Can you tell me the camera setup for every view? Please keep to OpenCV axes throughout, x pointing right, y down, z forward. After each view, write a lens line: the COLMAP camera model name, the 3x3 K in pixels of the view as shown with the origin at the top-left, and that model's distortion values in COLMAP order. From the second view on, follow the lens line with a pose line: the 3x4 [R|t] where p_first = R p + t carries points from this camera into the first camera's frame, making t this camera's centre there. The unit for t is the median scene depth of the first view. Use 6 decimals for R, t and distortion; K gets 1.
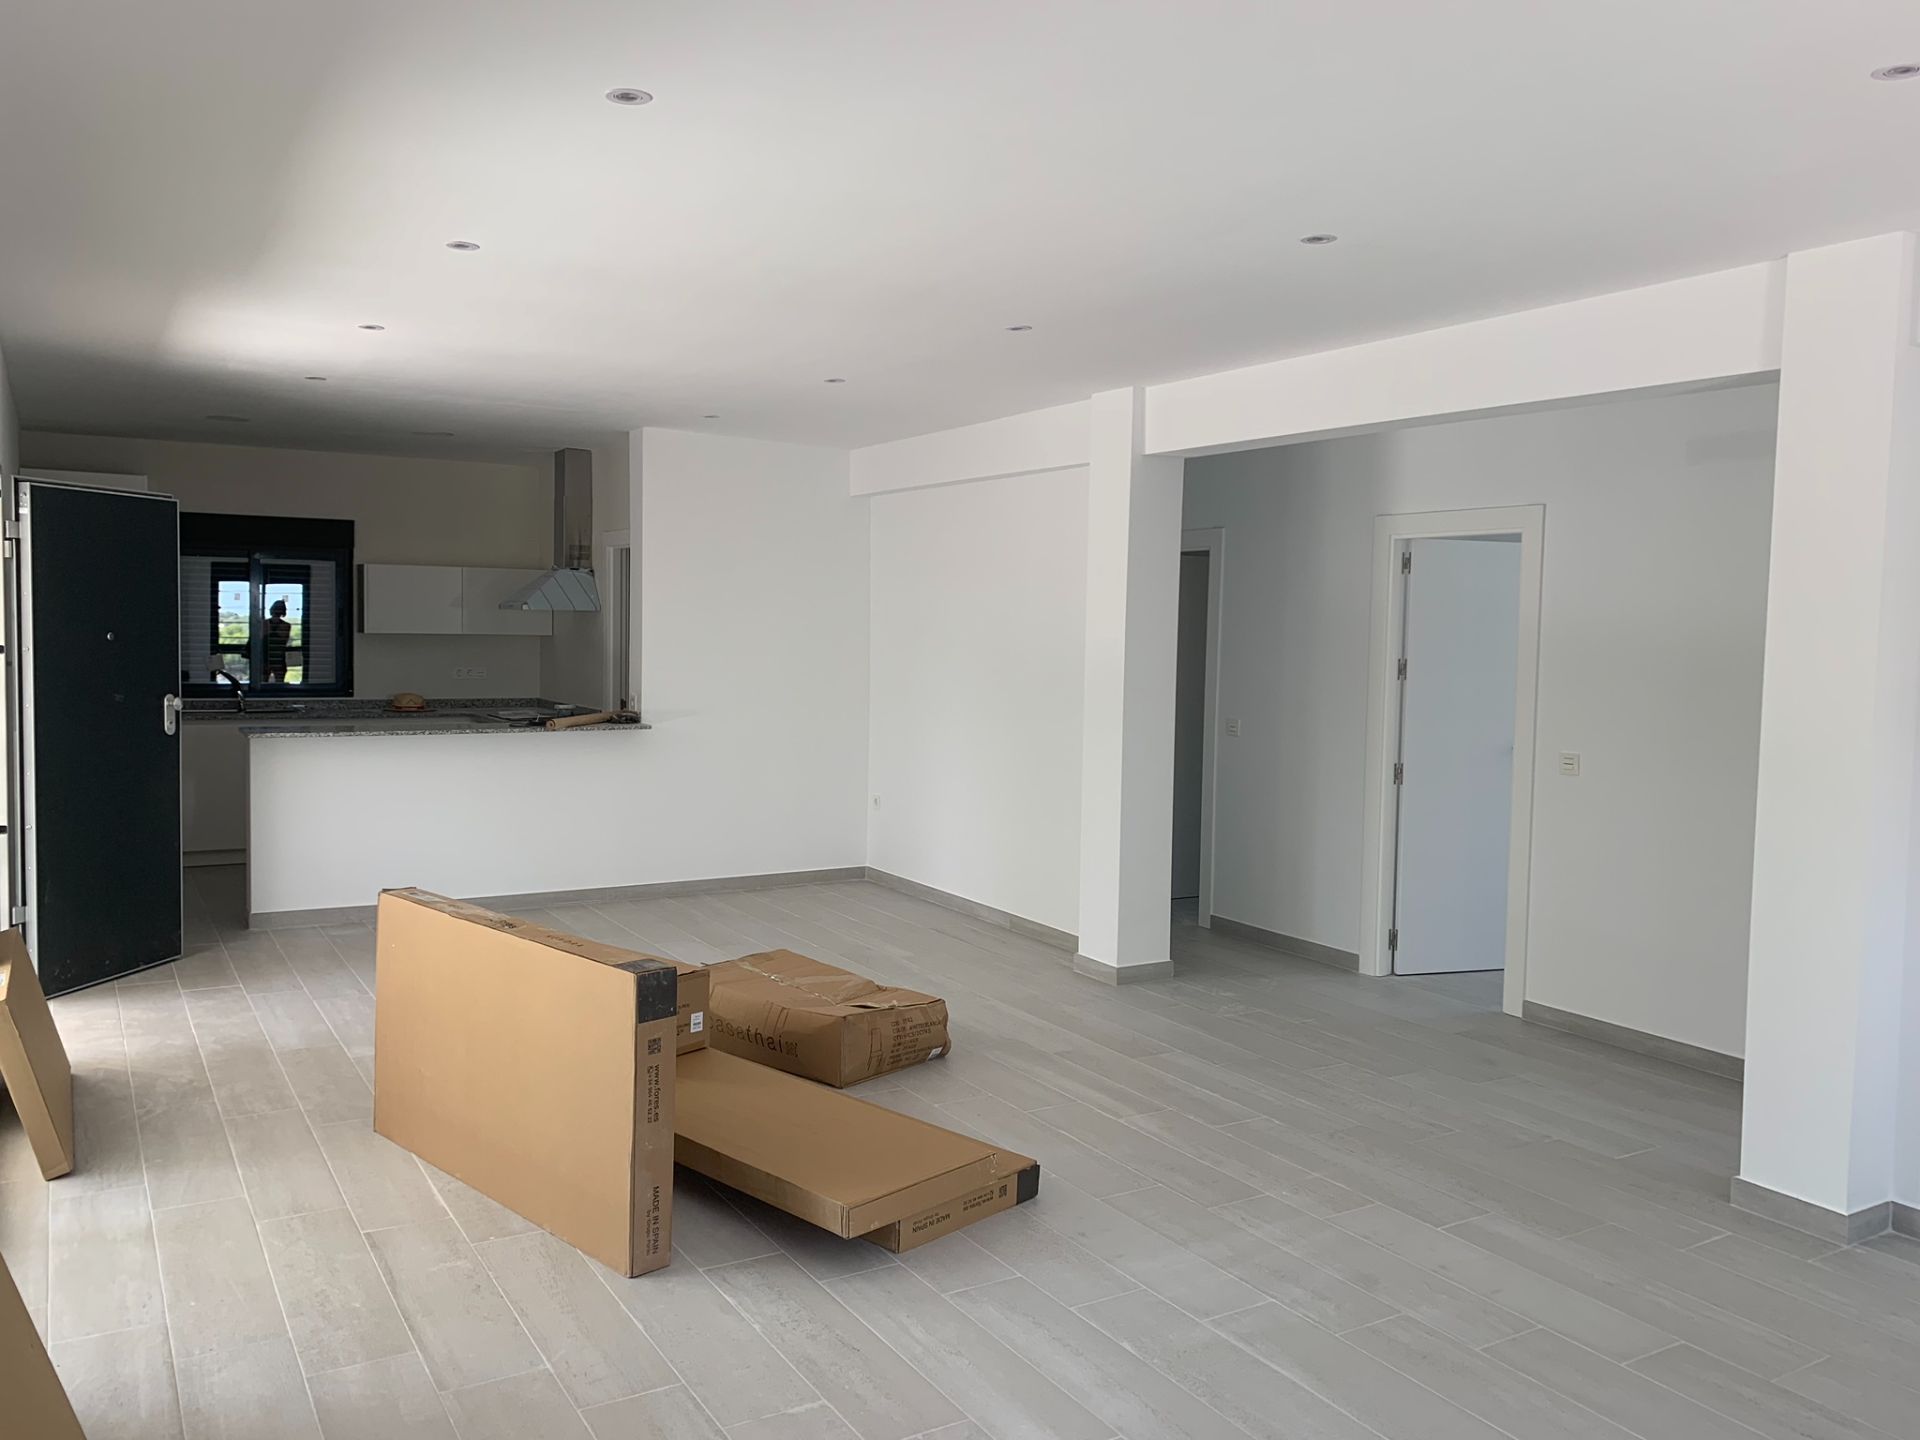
lens RADIAL K [[1489.4, 0, 946.4], [0, 1489.4, 700.4], [0, 0, 1]] dist [0.015086, -0.005823]
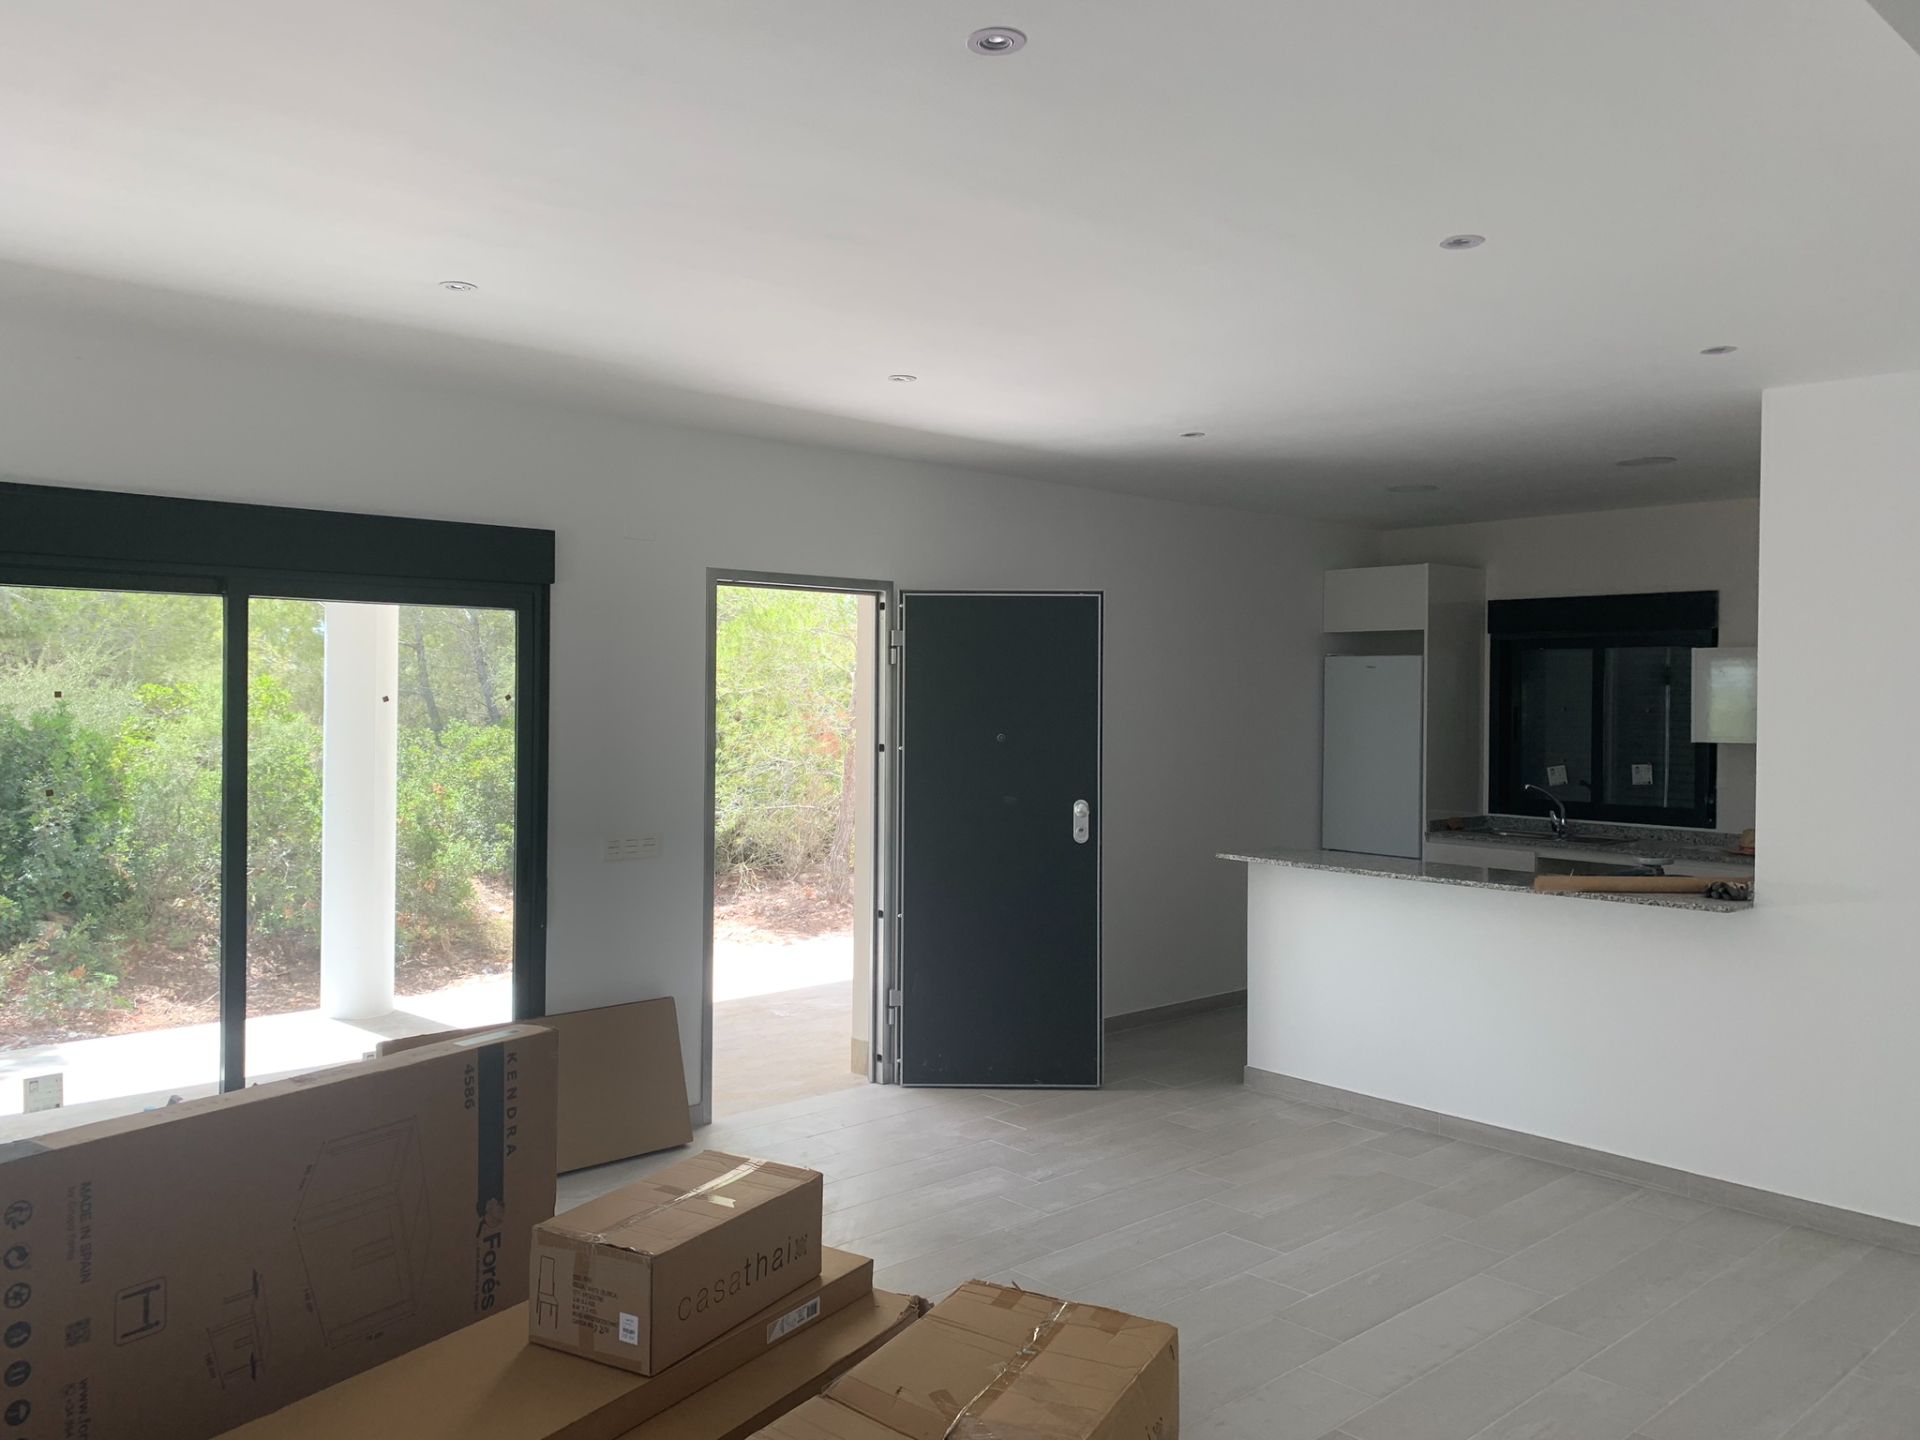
lens RADIAL K [[1468.2, 0, 957.4], [0, 1468.2, 696.7], [0, 0, 1]] dist [0.020521, -0.010323]
pose [[0.207356, -0.020134, -0.978058, 0.328940], [-0.055974, 0.997906, -0.032410, -0.031450], [0.976663, 0.061466, 0.205795, 0.650882]]
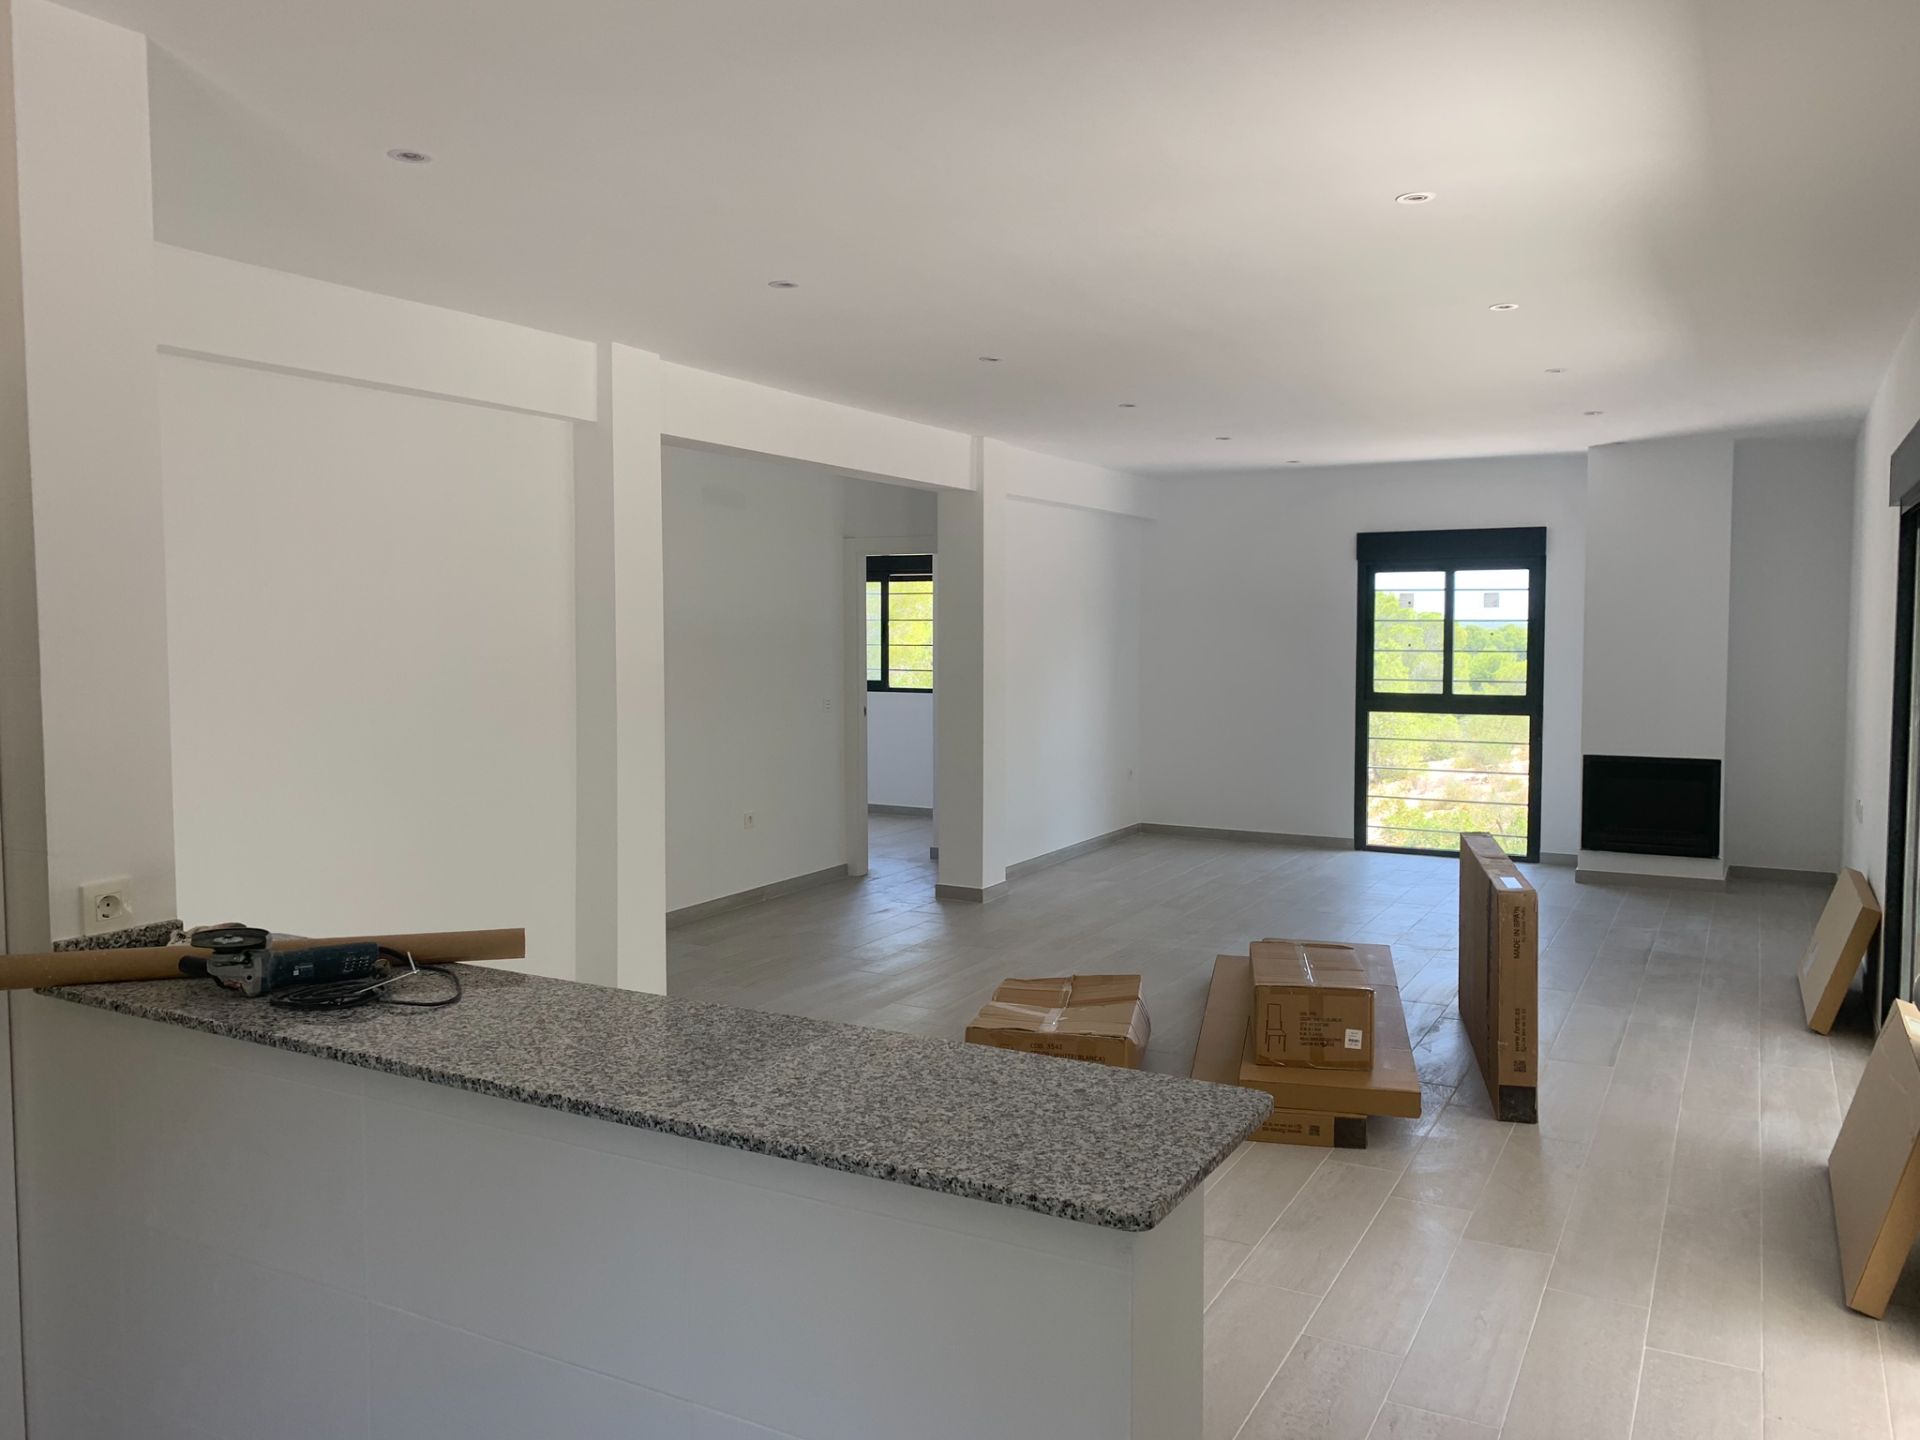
lens RADIAL K [[1468.2, 0, 957.4], [0, 1468.2, 696.7], [0, 0, 1]] dist [0.020521, -0.010323]
pose [[-0.513005, -0.064269, 0.855976, -0.638816], [0.034329, 0.994859, 0.095270, -0.073751], [-0.857699, 0.078259, -0.508162, 1.138338]]
